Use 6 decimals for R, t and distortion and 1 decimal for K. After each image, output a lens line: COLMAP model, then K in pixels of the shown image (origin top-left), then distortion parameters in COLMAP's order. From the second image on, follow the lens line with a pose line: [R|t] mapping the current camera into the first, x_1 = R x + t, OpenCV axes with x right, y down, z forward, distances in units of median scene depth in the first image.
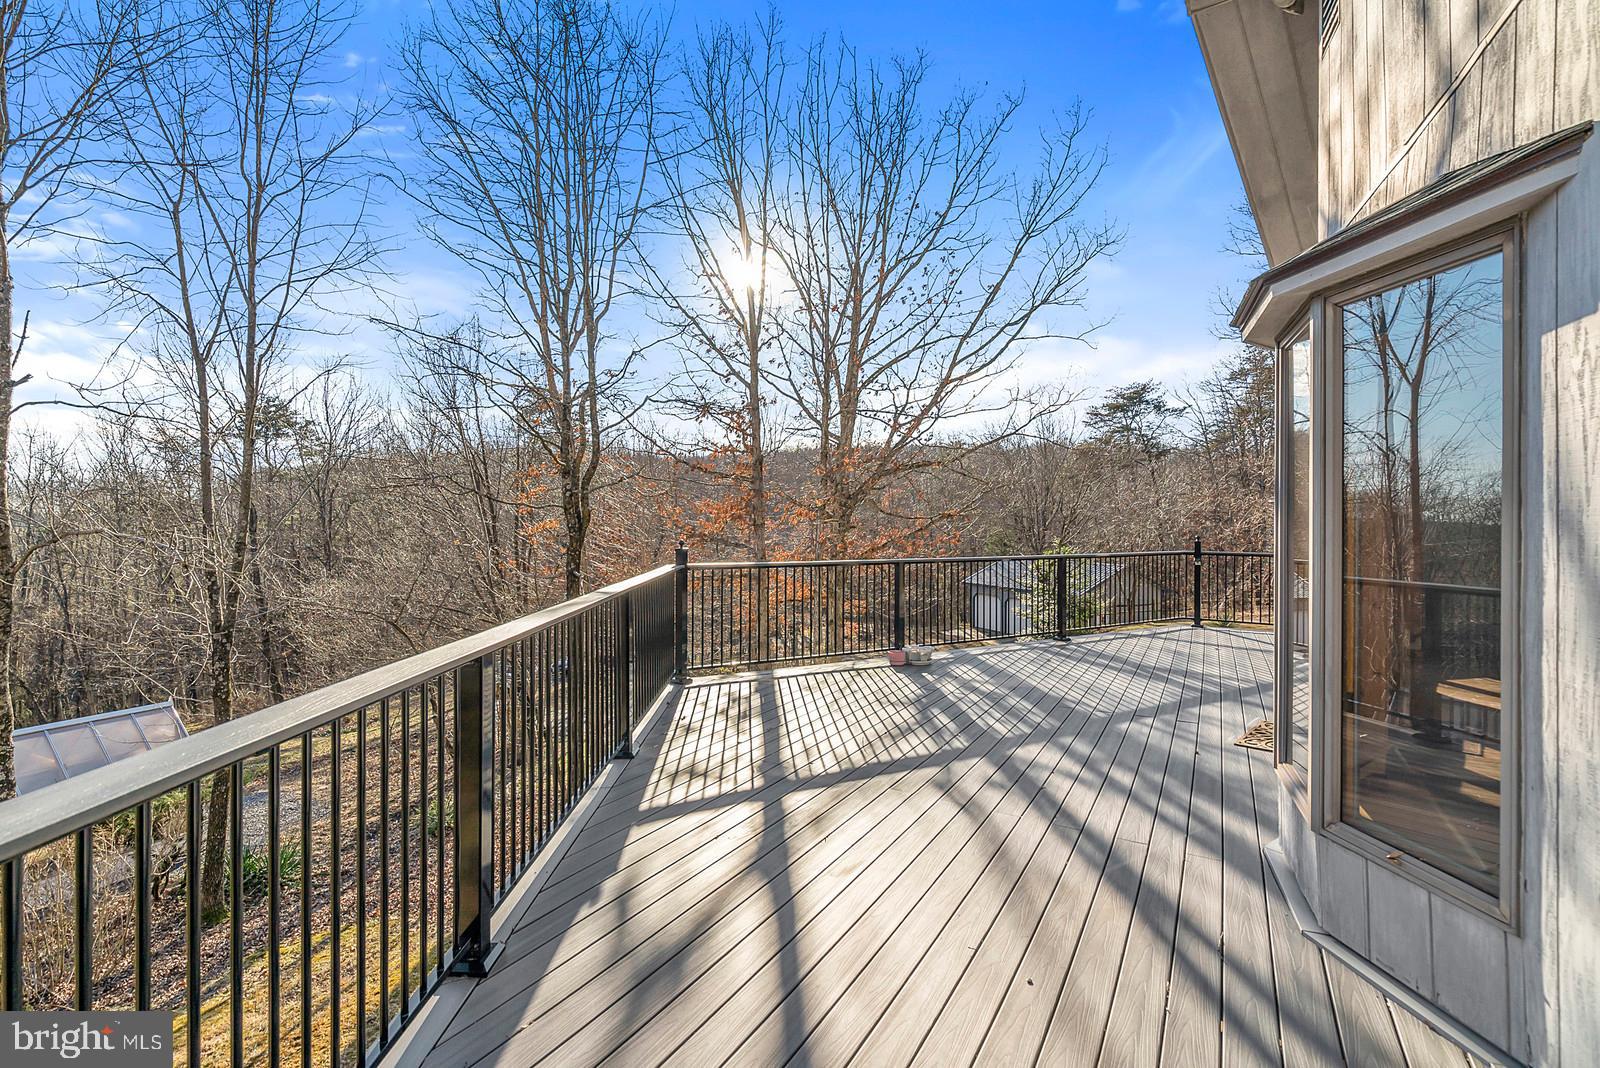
lens RADIAL K [[691.8, 0, 800.0], [0, 691.8, 534.0], [0, 0, 1]] dist [-0.000014, -0.000032]
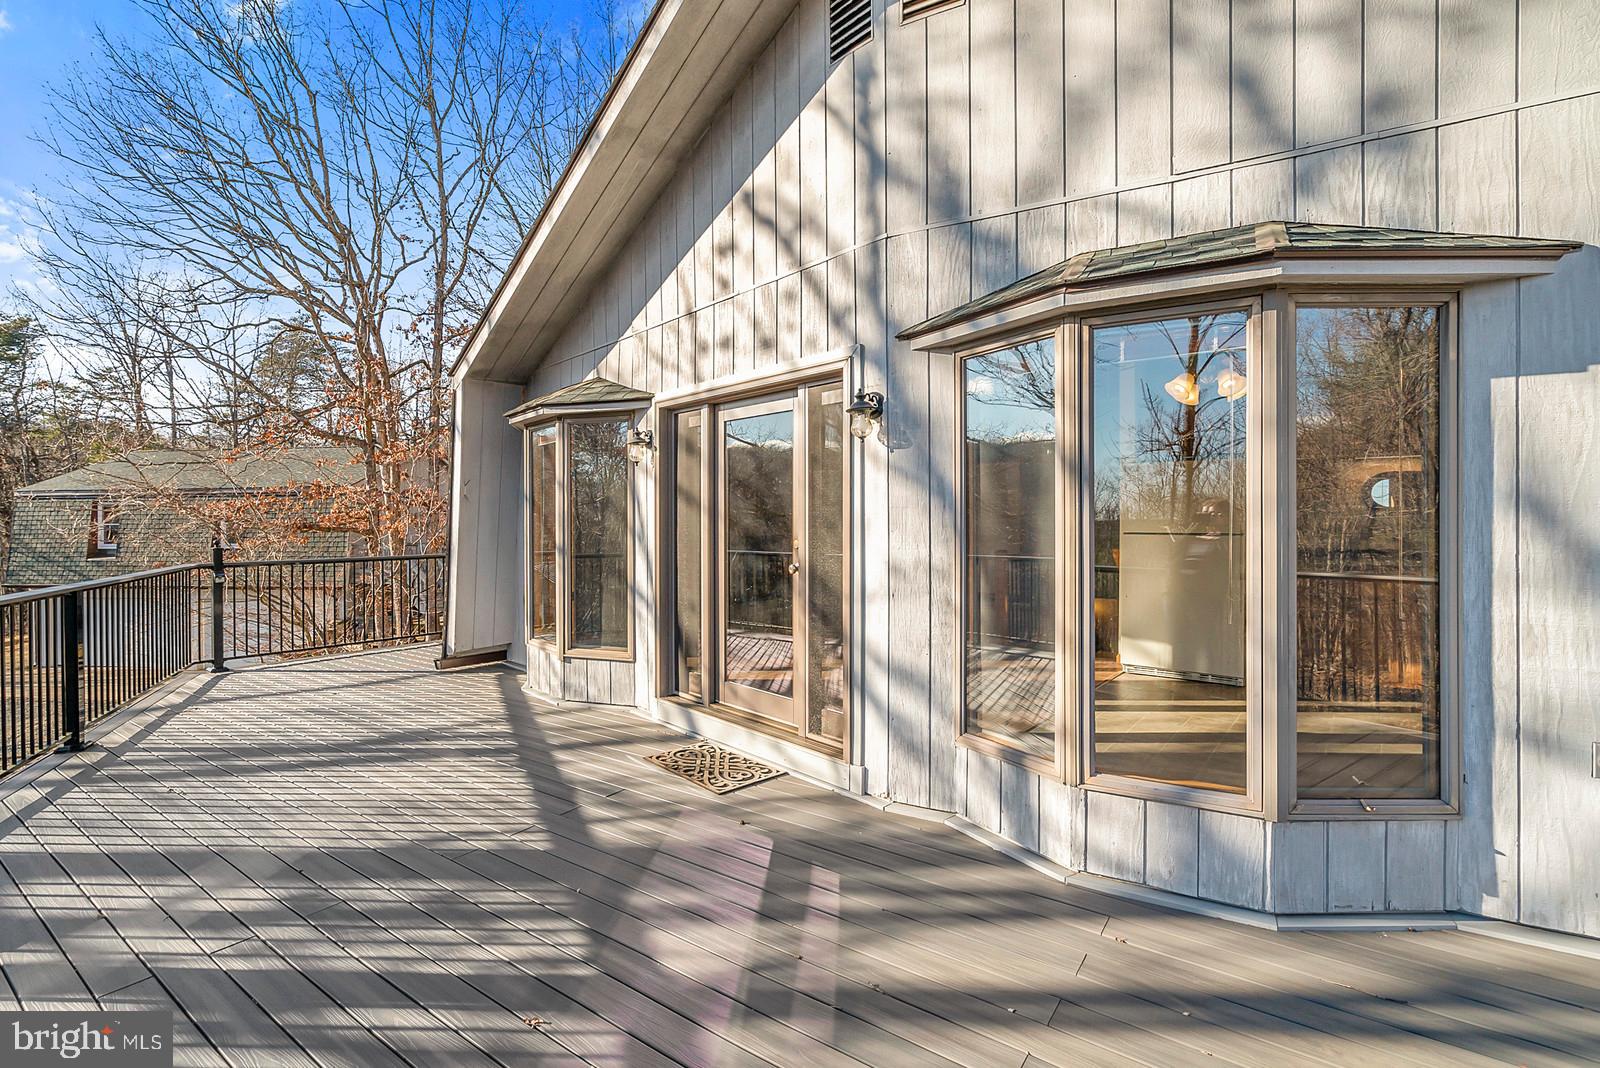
lens RADIAL K [[691.8, 0, 800.0], [0, 691.8, 534.0], [0, 0, 1]] dist [-0.000014, -0.000032]
pose [[0.080029, -0.001417, 0.996792, -0.325266], [0.010471, 0.999945, 0.000581, 0.010853], [-0.996738, 0.010391, 0.080039, 1.729026]]
